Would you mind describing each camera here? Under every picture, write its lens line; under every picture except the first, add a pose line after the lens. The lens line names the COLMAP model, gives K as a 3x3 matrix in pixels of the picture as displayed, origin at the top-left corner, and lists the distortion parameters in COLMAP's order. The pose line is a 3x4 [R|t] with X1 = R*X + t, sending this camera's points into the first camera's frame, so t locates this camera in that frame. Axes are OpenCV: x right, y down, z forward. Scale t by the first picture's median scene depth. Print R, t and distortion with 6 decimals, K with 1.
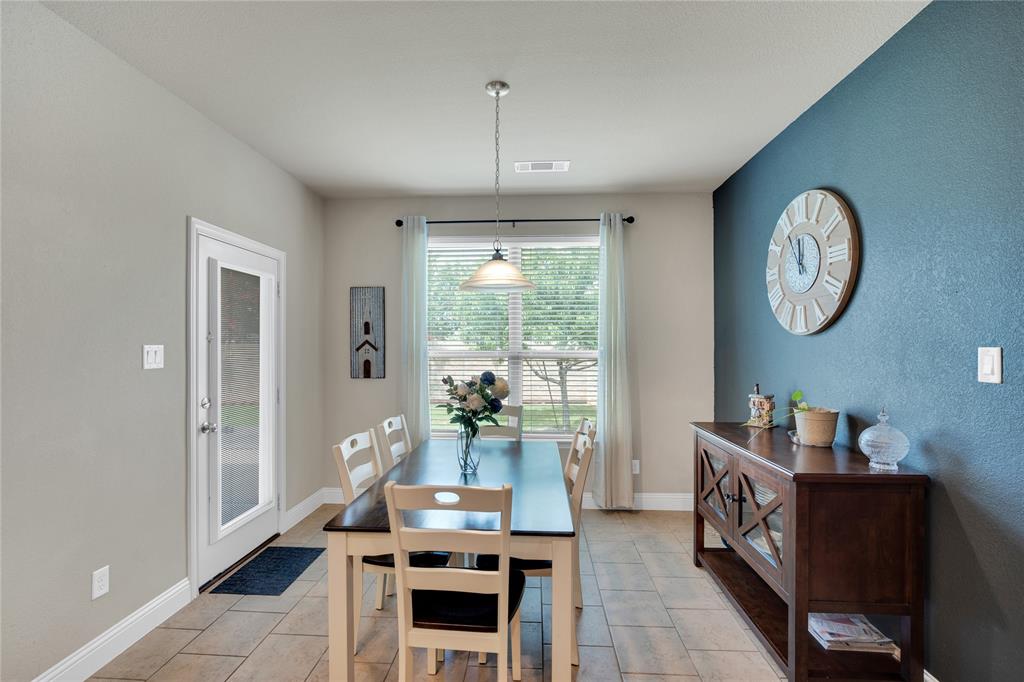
lens RADIAL K [[450.5, 0, 508.5], [0, 450.5, 346.2], [0, 0, 1]] dist [-0.007681, 0.001125]
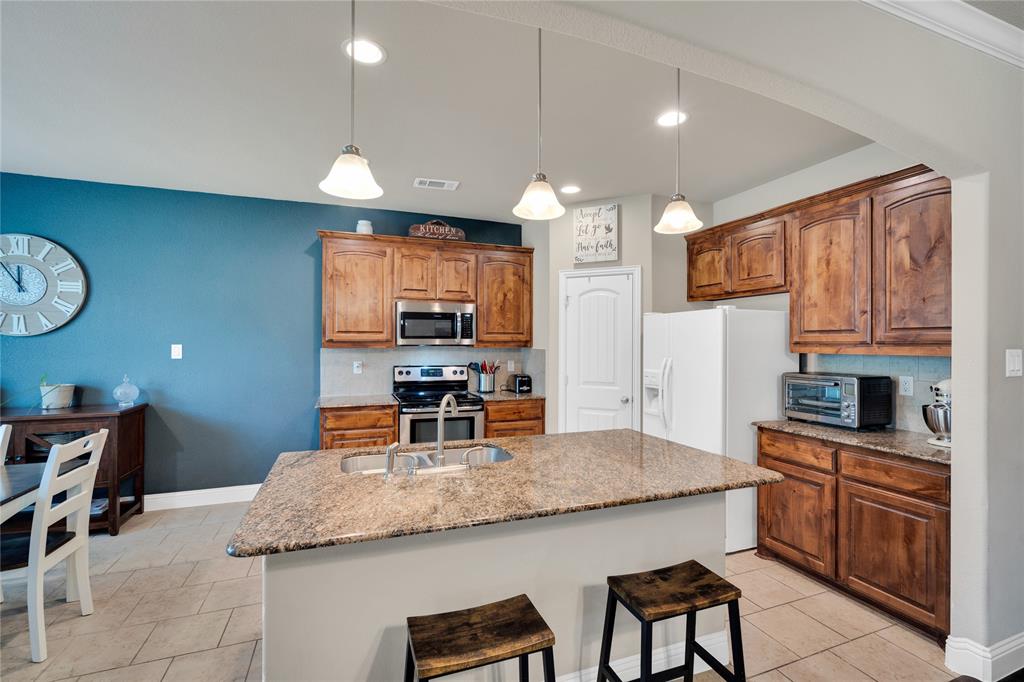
lens RADIAL K [[450.5, 0, 511.9], [0, 450.5, 342.2], [0, 0, 1]] dist [-0.007681, 0.001125]
pose [[-0.415608, 0.001562, 0.909543, -1.227411], [-0.001843, 0.999995, -0.002559, -0.005714], [-0.909542, -0.002740, -0.415603, 0.194960]]
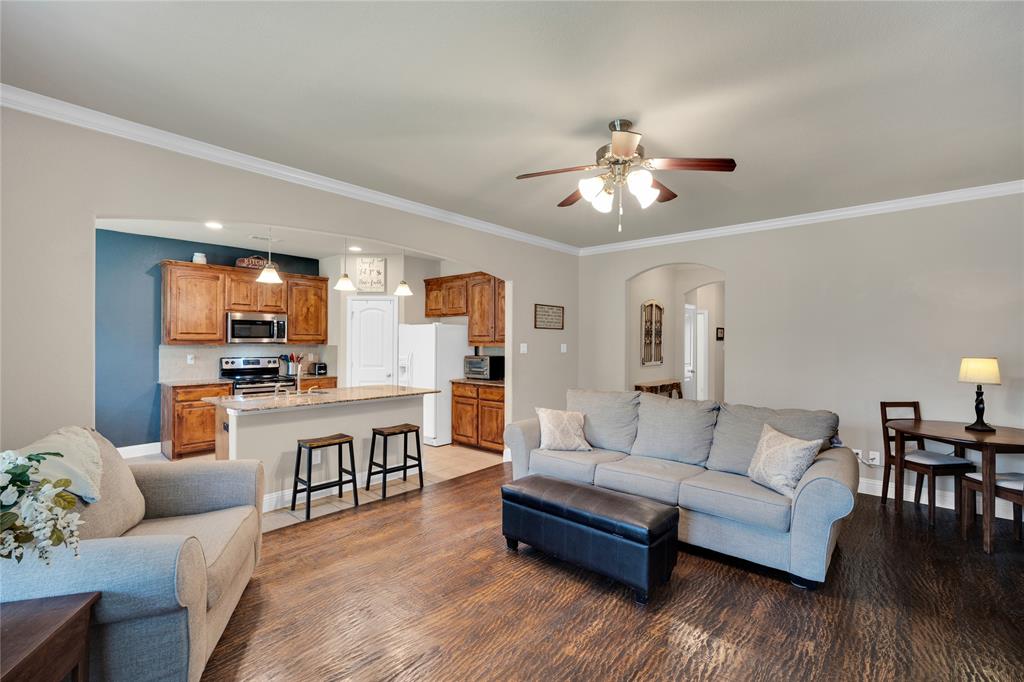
lens RADIAL K [[450.5, 0, 512.1], [0, 450.5, 338.7], [0, 0, 1]] dist [-0.007681, 0.001125]
pose [[-0.786951, 0.003328, 0.617006, -2.178291], [-0.001497, 0.999972, -0.007303, -0.004580], [-0.617013, -0.006671, -0.786924, 0.826076]]
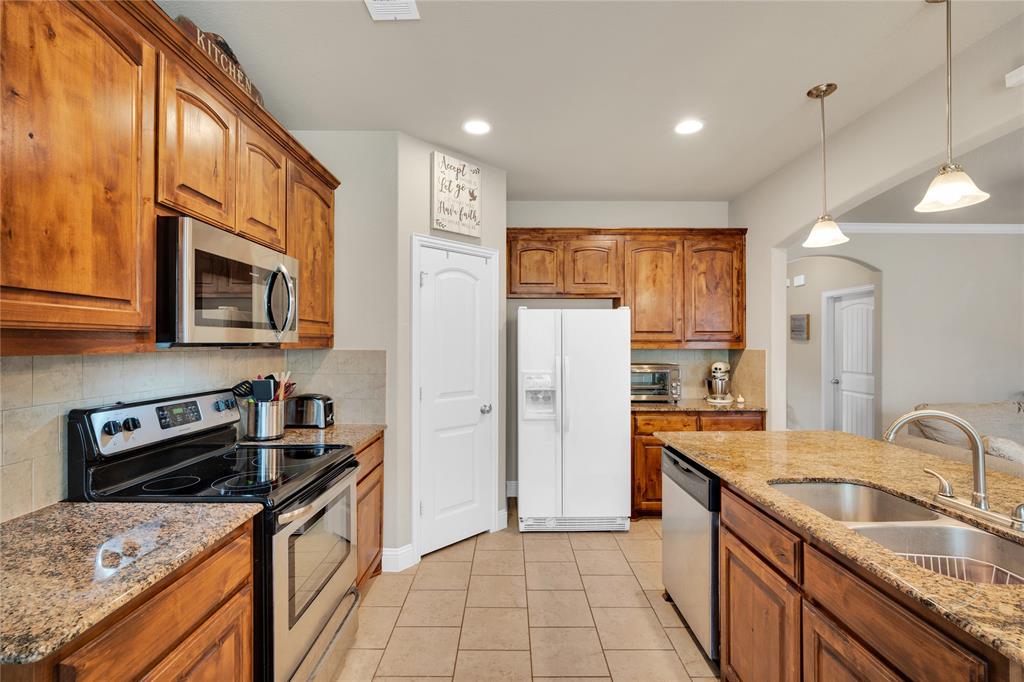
lens RADIAL K [[450.5, 0, 513.7], [0, 450.5, 343.6], [0, 0, 1]] dist [-0.007681, 0.001125]
pose [[-0.996781, 0.002733, -0.080128, 0.074801], [0.002955, 0.999992, -0.002645, 0.004224], [0.080120, -0.002873, -0.996781, 0.480592]]
